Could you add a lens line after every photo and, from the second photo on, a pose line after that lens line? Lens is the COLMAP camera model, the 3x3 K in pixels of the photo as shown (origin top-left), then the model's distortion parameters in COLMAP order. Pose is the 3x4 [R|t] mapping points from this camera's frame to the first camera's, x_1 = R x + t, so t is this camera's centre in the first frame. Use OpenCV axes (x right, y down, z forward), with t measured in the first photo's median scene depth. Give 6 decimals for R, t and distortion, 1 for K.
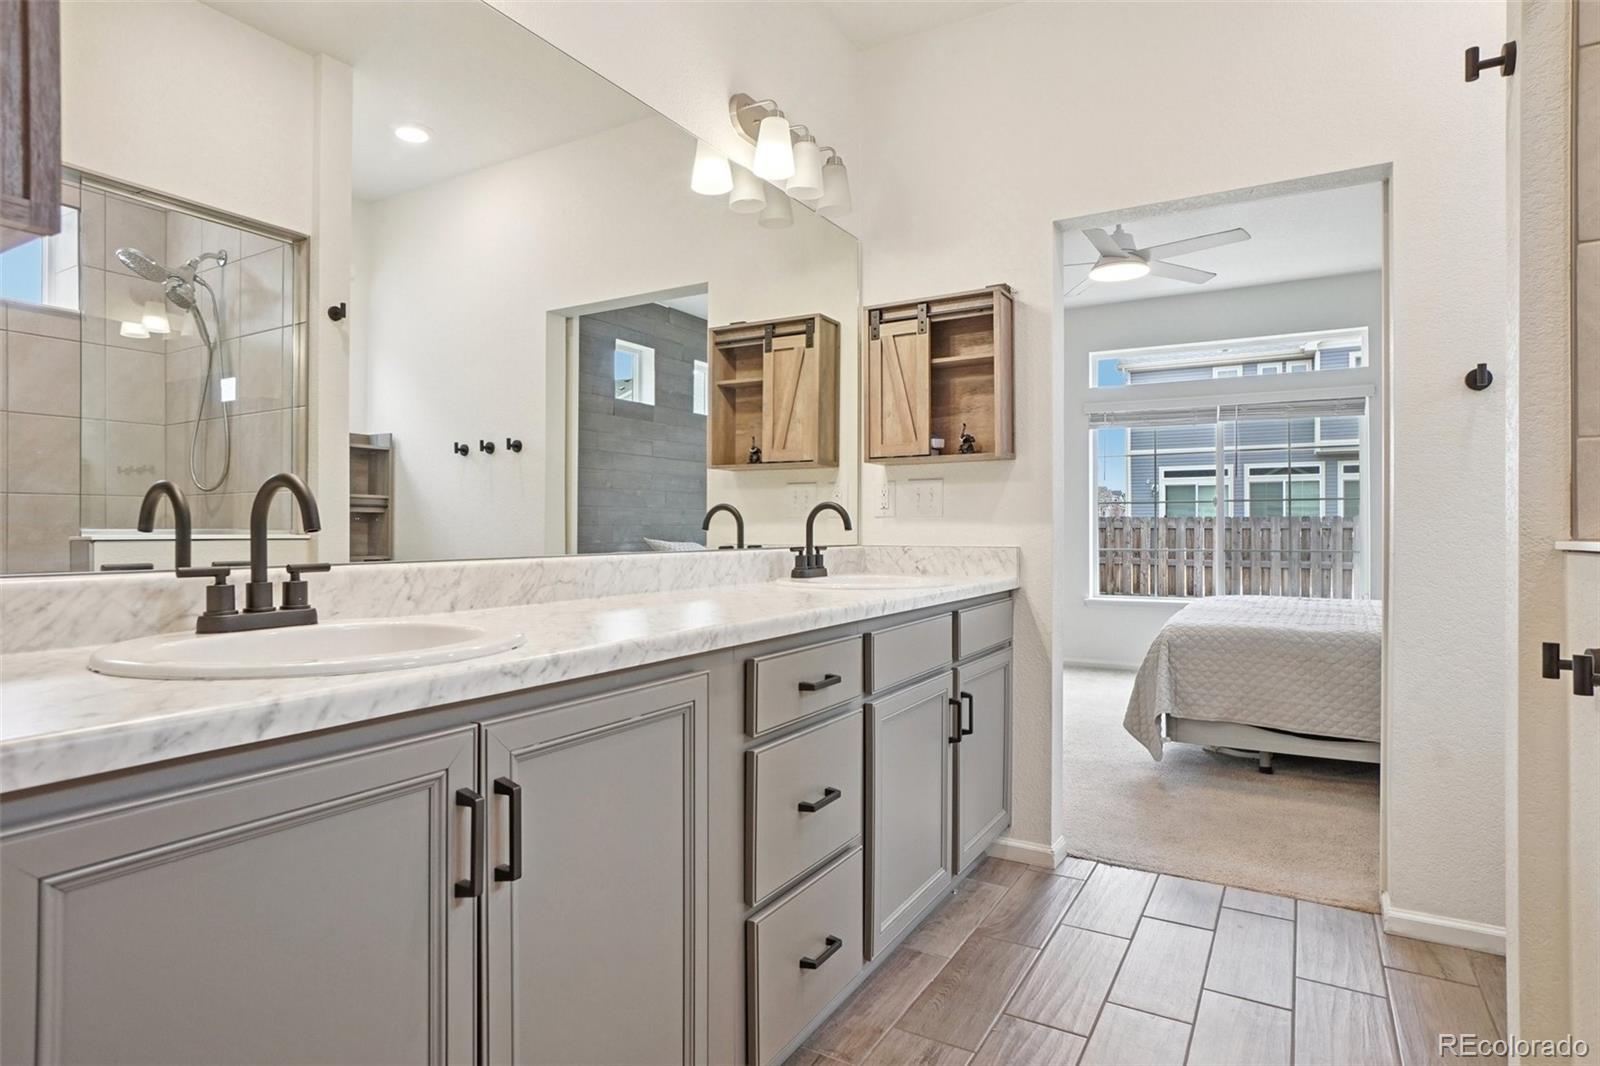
lens RADIAL K [[869.9, 0, 808.0], [0, 869.9, 530.2], [0, 0, 1]] dist [-0.020544, 0.012693]
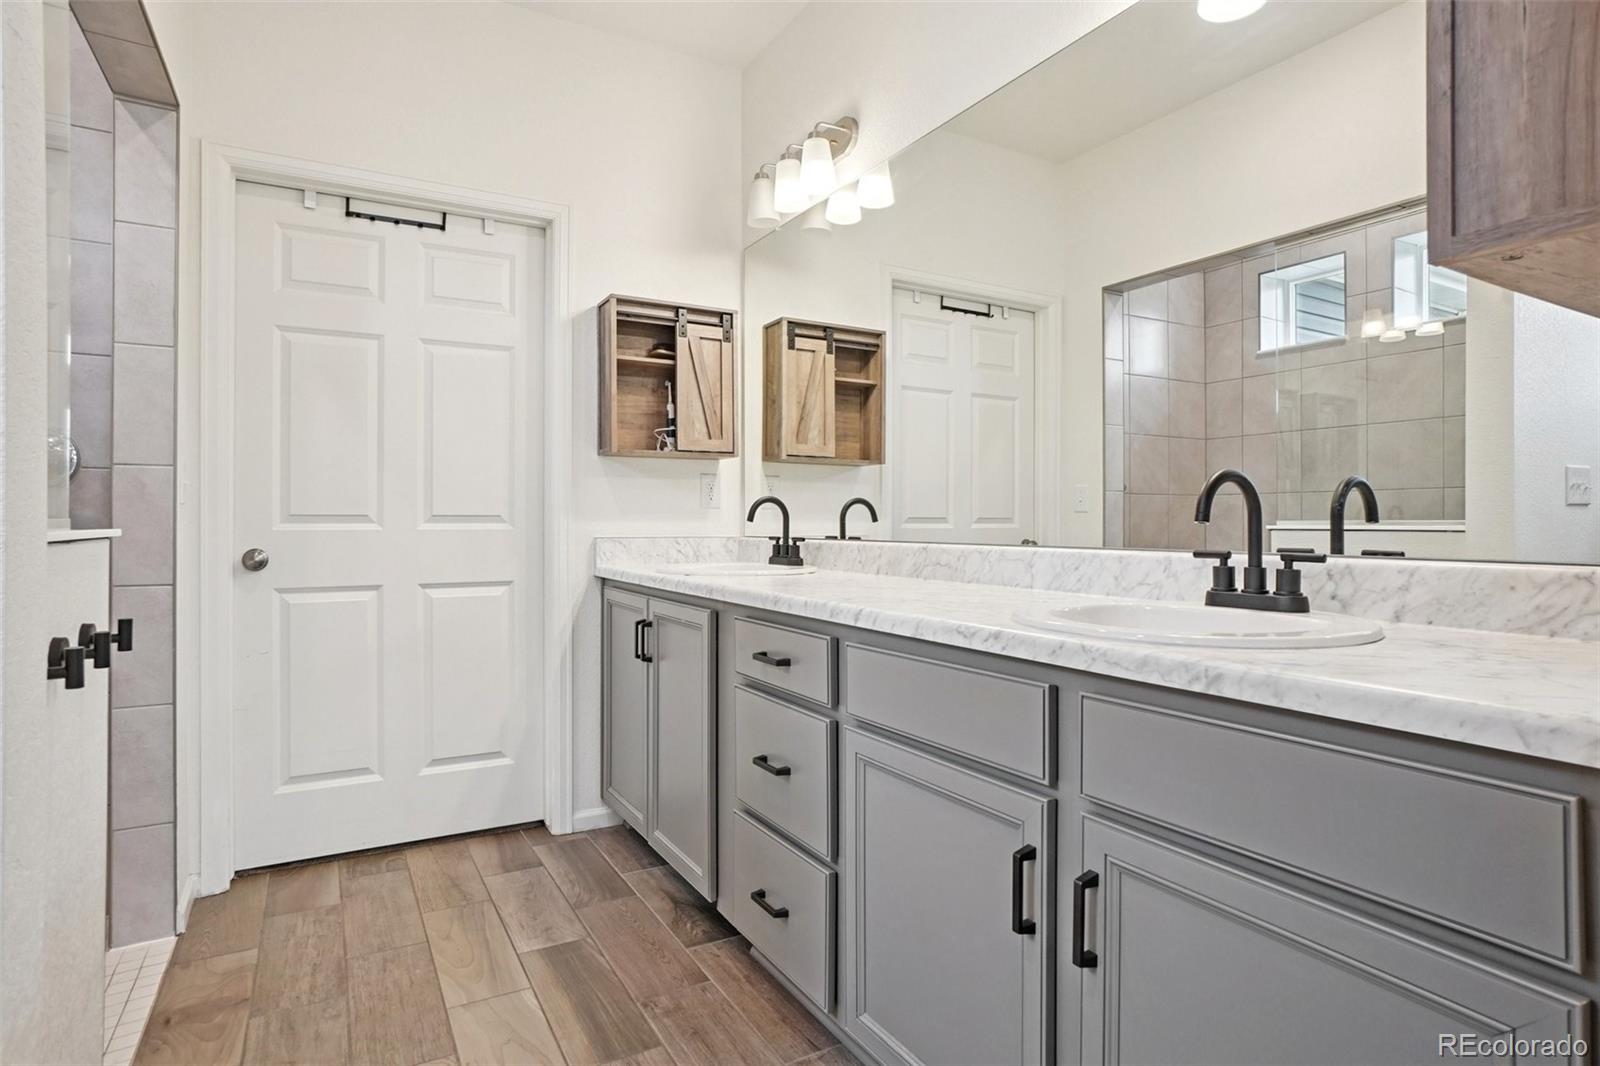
lens RADIAL K [[827.4, 0, 780.1], [0, 827.4, 515.5], [0, 0, 1]] dist [-0.040708, 0.023137]
pose [[-0.500907, -0.005576, -0.865483, 0.833759], [0.000918, 0.999975, -0.006974, 0.000088], [0.865501, -0.004288, -0.500889, 1.400863]]
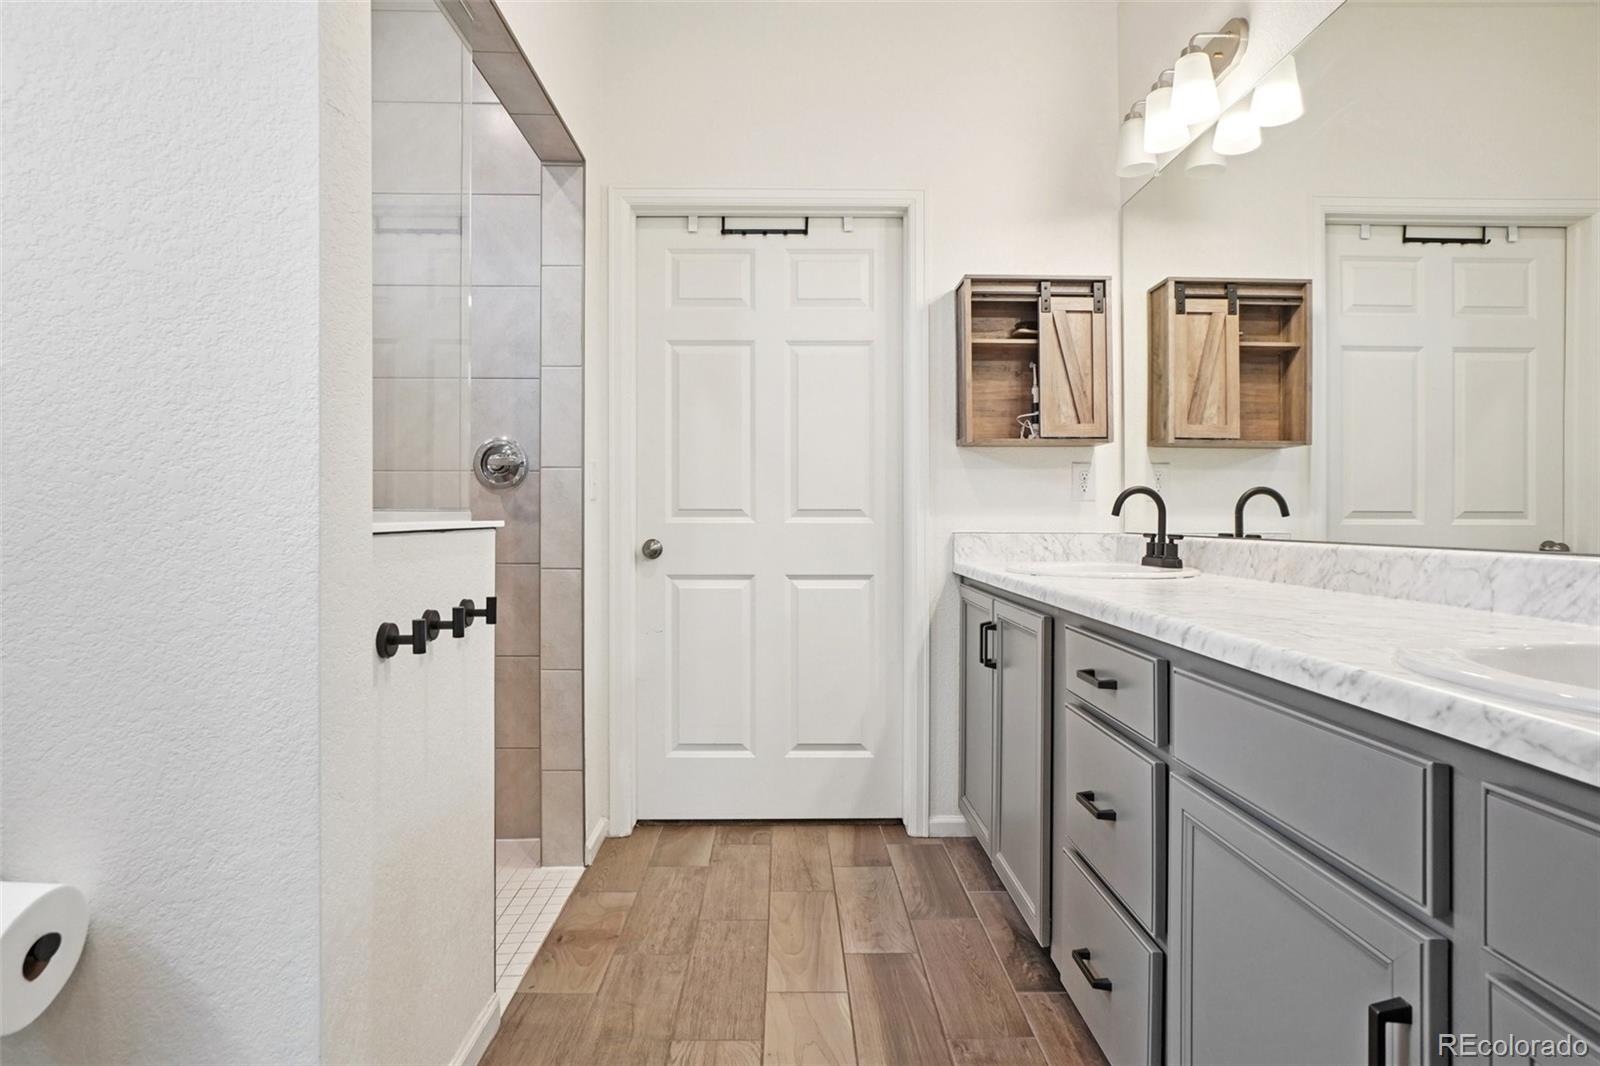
lens RADIAL K [[827.4, 0, 807.4], [0, 827.4, 512.6], [0, 0, 1]] dist [-0.040708, 0.023137]
pose [[-0.847354, -0.003094, -0.531019, 0.697059], [-0.000724, 0.999989, -0.004672, 0.001791], [0.531028, -0.003575, -0.847347, 1.435017]]
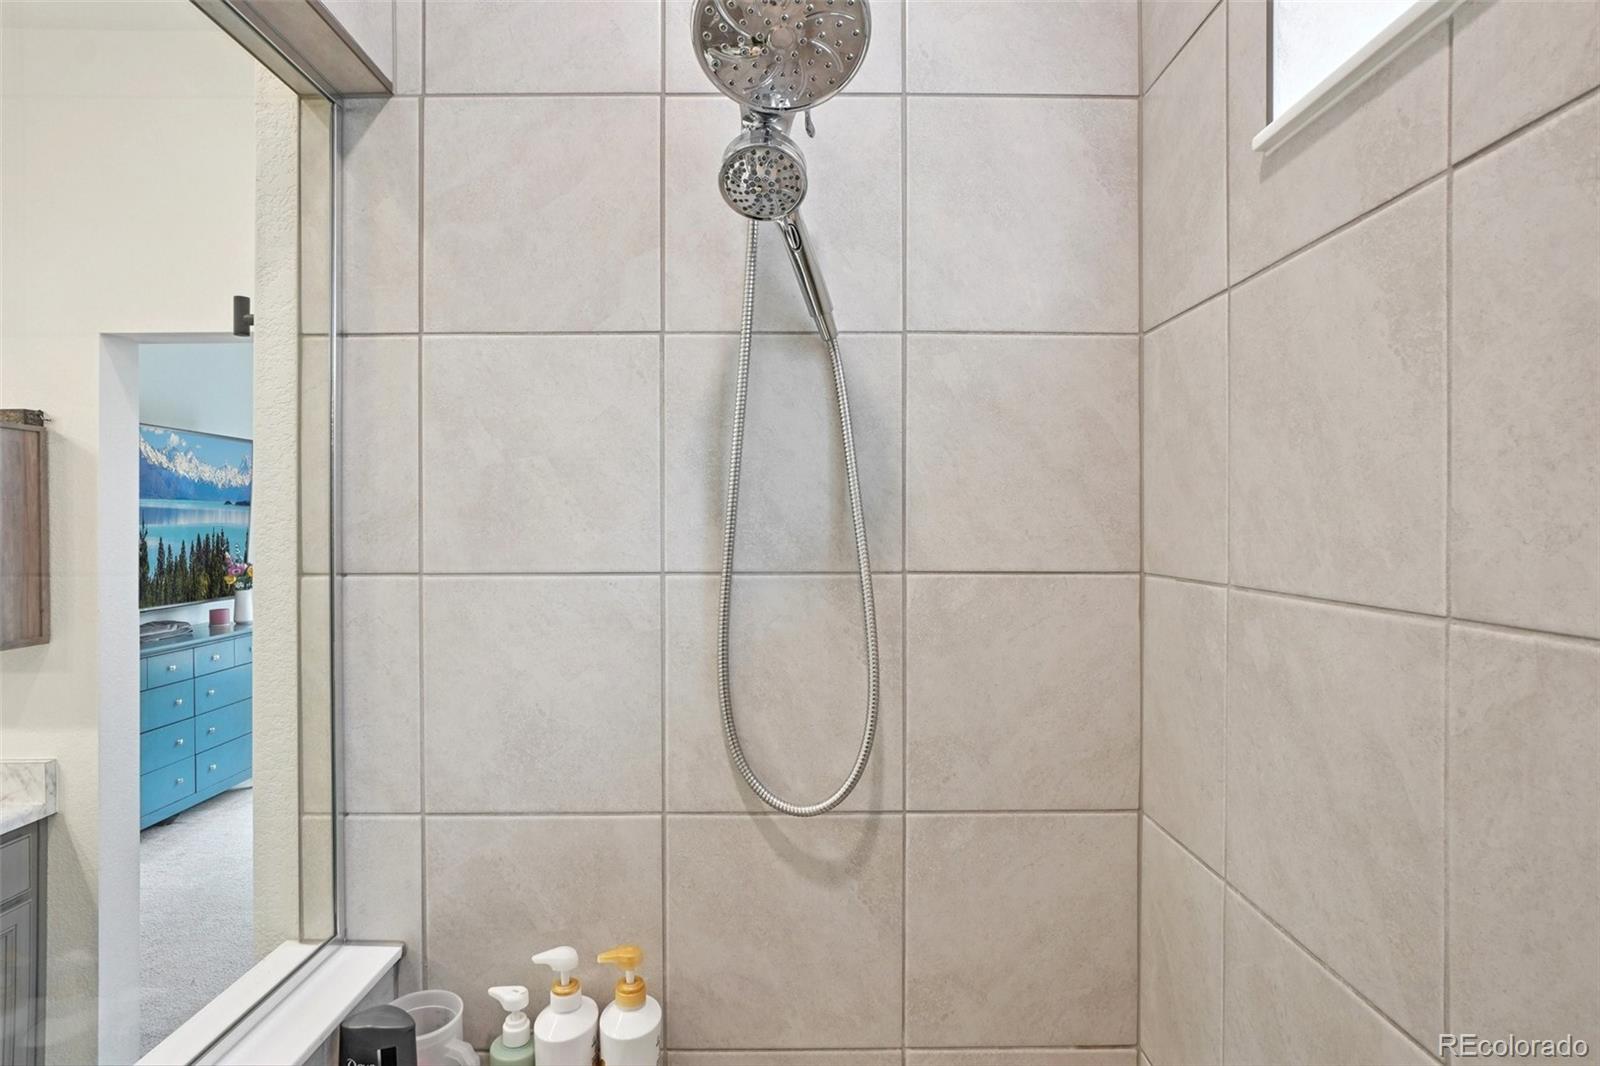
lens RADIAL K [[869.9, 0, 763.7], [0, 869.9, 544.2], [0, 0, 1]] dist [-0.020544, 0.012693]
pose [[0.865451, -0.007508, 0.500938, 0.452225], [0.004544, 0.999964, 0.007138, -0.192442], [-0.500973, -0.003901, 0.865454, 0.040350]]
